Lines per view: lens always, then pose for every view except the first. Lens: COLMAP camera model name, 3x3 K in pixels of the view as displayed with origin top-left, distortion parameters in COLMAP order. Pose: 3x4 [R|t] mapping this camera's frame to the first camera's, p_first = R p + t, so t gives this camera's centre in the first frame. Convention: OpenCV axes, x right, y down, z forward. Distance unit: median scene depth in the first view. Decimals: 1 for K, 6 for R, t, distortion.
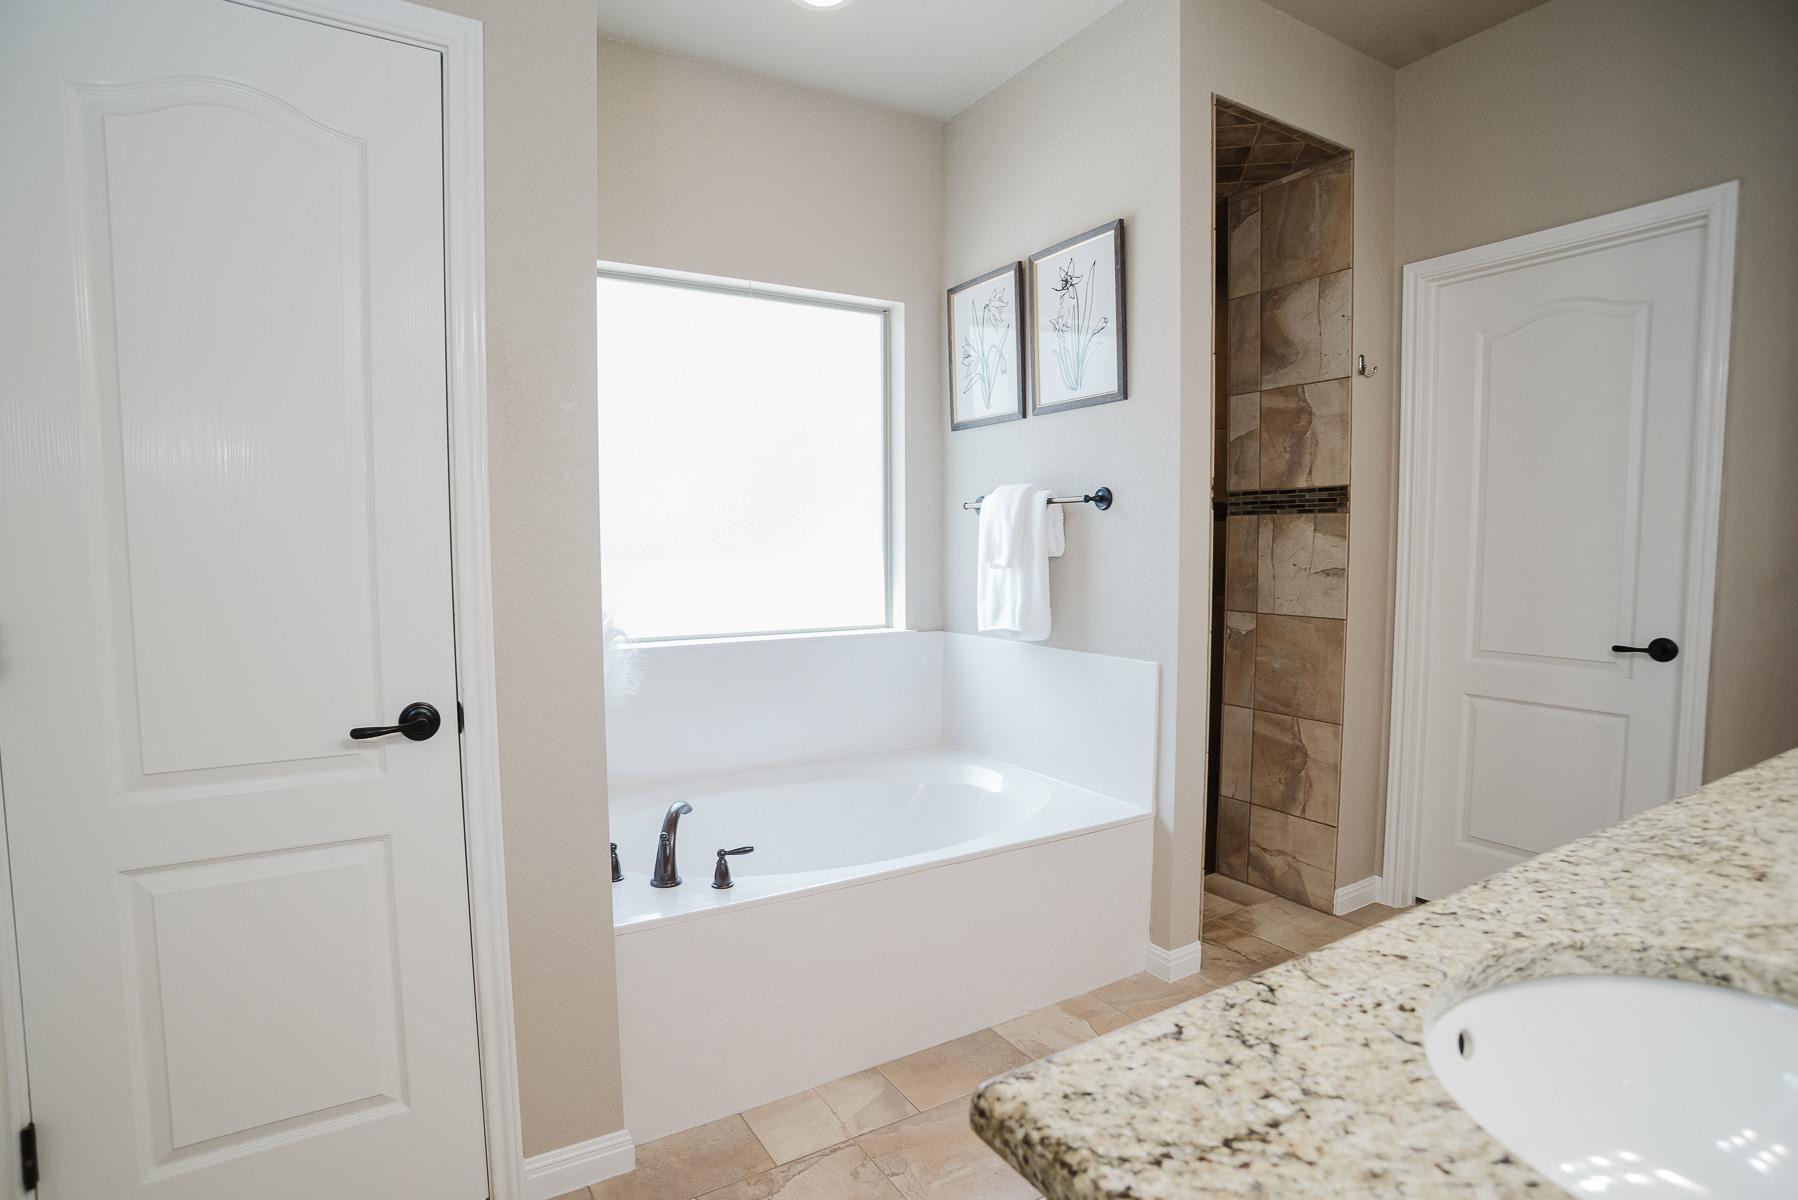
lens RADIAL K [[916.0, 0, 886.9], [0, 916.0, 609.8], [0, 0, 1]] dist [-0.104356, 0.050862]
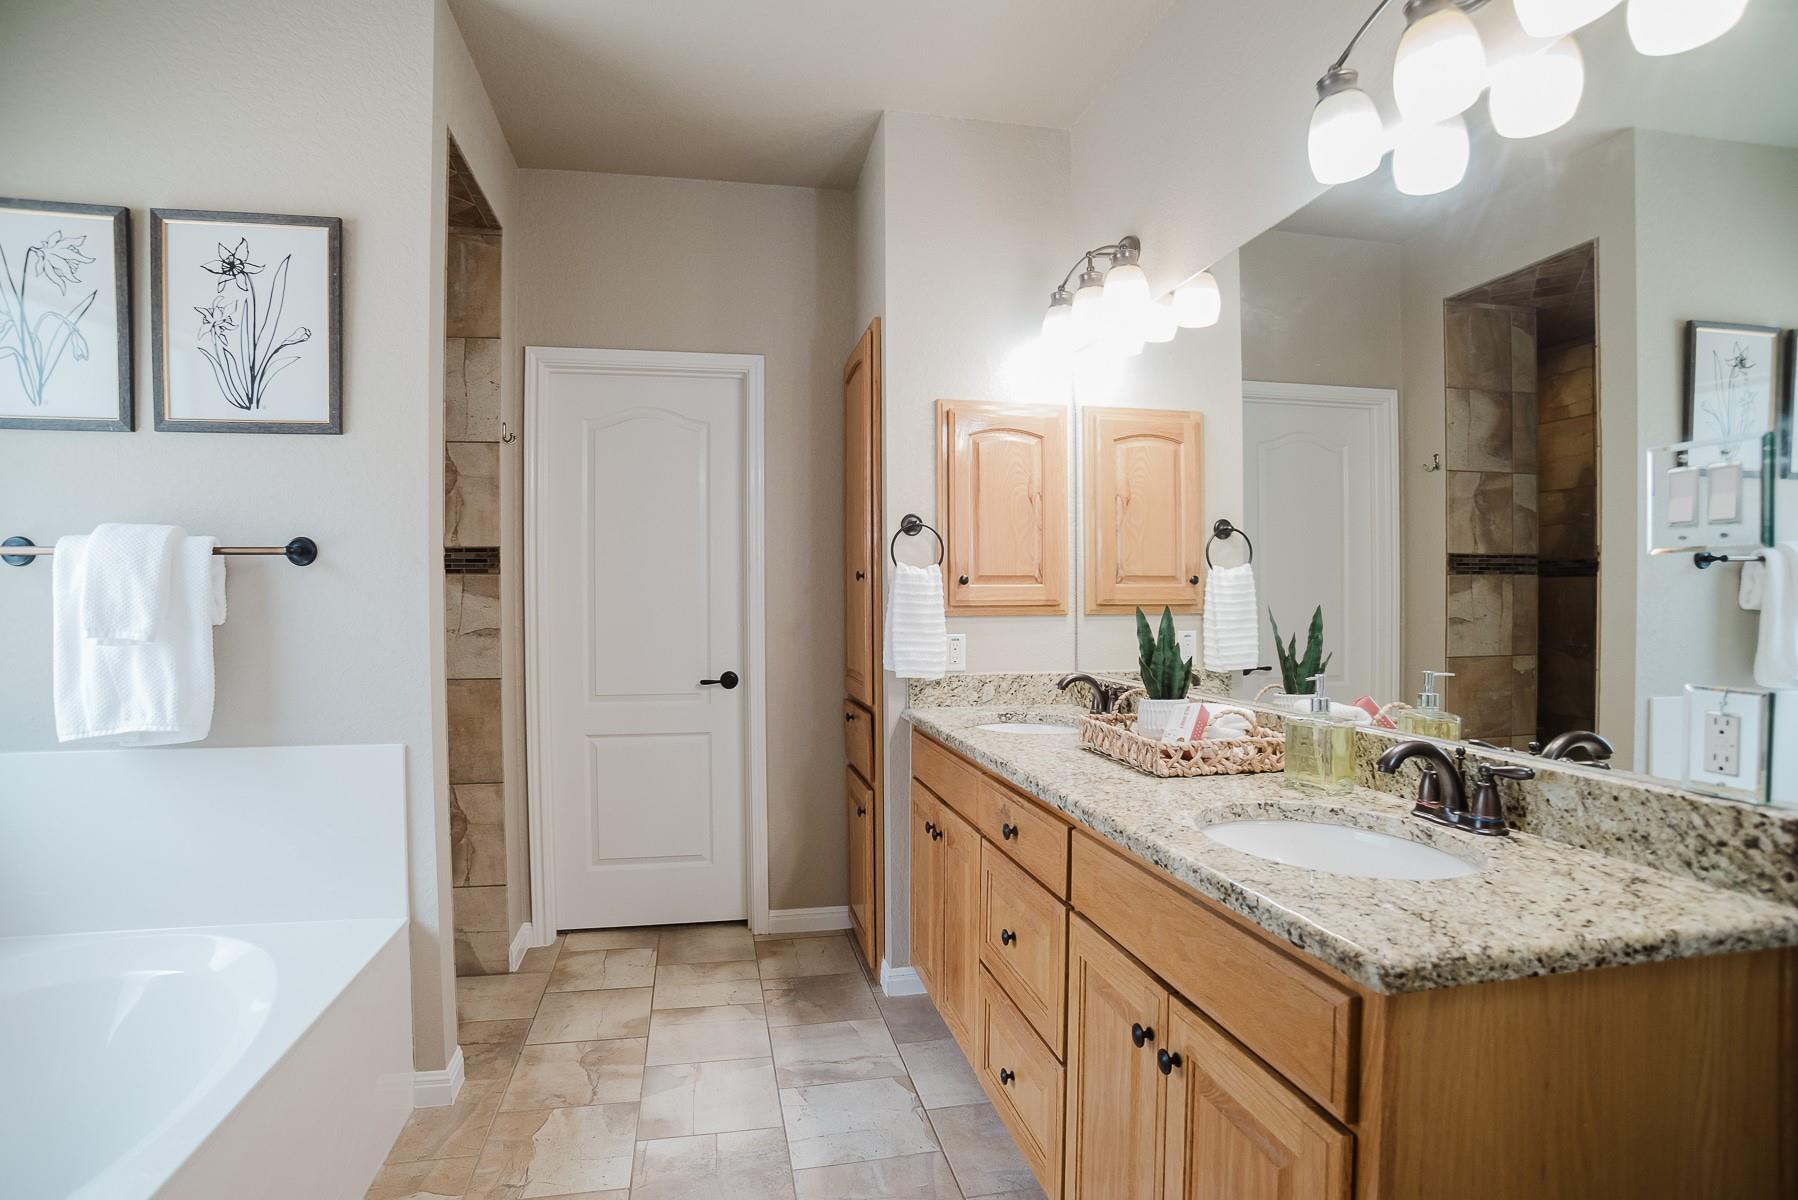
lens RADIAL K [[916.0, 0, 886.9], [0, 916.0, 609.8], [0, 0, 1]] dist [-0.104356, 0.050862]
pose [[0.330367, -0.010793, 0.943791, -0.312402], [0.072335, 0.997283, -0.013915, -0.021482], [-0.941077, 0.072866, 0.330250, 0.248050]]
